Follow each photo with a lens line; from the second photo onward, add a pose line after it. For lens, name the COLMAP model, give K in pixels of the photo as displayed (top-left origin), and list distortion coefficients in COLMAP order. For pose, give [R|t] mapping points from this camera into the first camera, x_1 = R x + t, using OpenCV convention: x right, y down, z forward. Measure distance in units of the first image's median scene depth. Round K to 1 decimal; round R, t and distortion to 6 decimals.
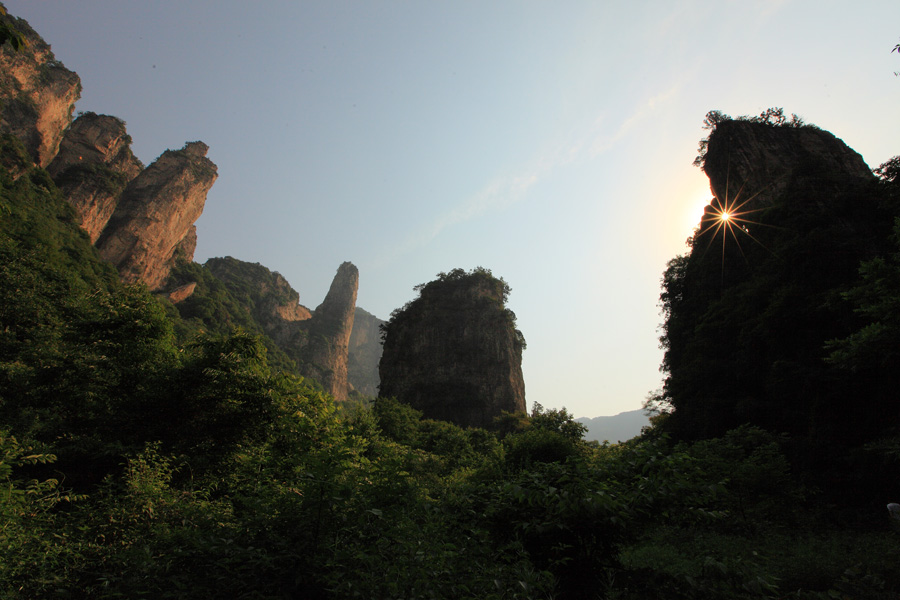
lens RADIAL K [[417.7, 0, 451.1], [0, 417.7, 296.0], [0, 0, 1]] dist [-0.020832, 0.003295]
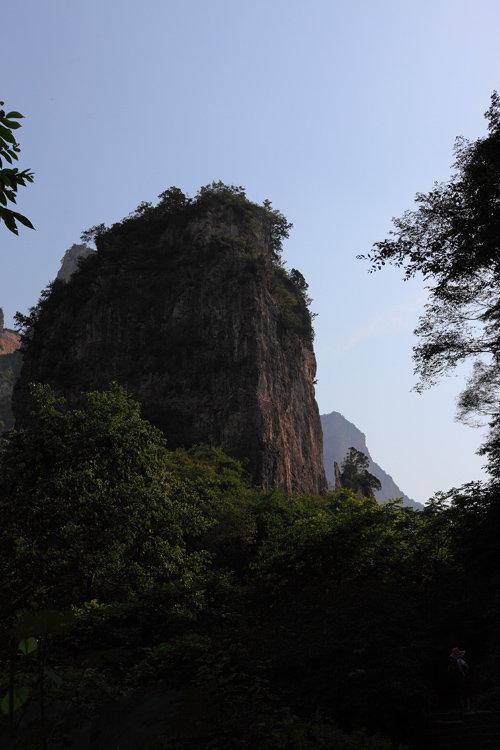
lens RADIAL K [[718.8, 0, 247.9], [0, 718.8, 376.8], [0, 0, 1]] dist [-0.008217, 0.000000]
pose [[0.993883, -0.075752, -0.080367, 0.128964], [0.083458, 0.991749, 0.097305, 0.064100], [0.072333, -0.103417, 0.992004, 0.128015]]
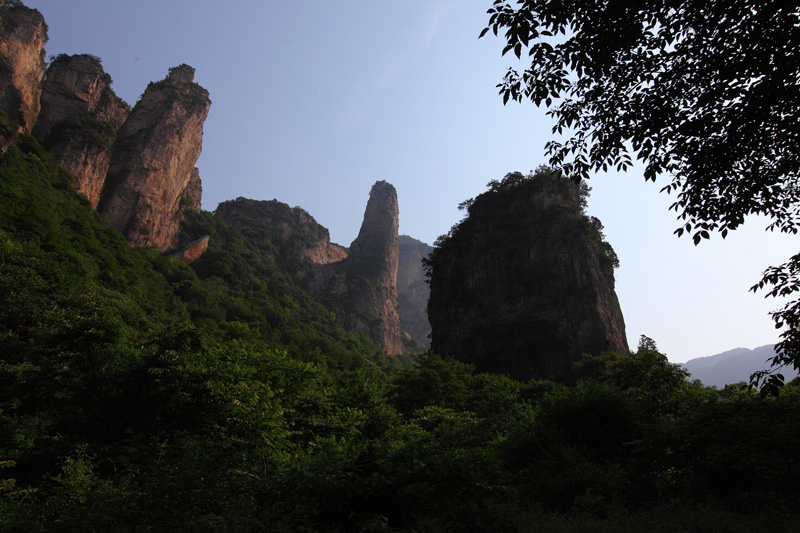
lens RADIAL K [[546.7, 0, 406.6], [0, 546.7, 261.9], [0, 0, 1]] dist [-0.012153, 0.035092]
pose [[0.967395, -0.123150, -0.221316, 0.023370], [0.142973, 0.986817, 0.075840, -0.006421], [0.209058, -0.105009, 0.972249, -0.012905]]
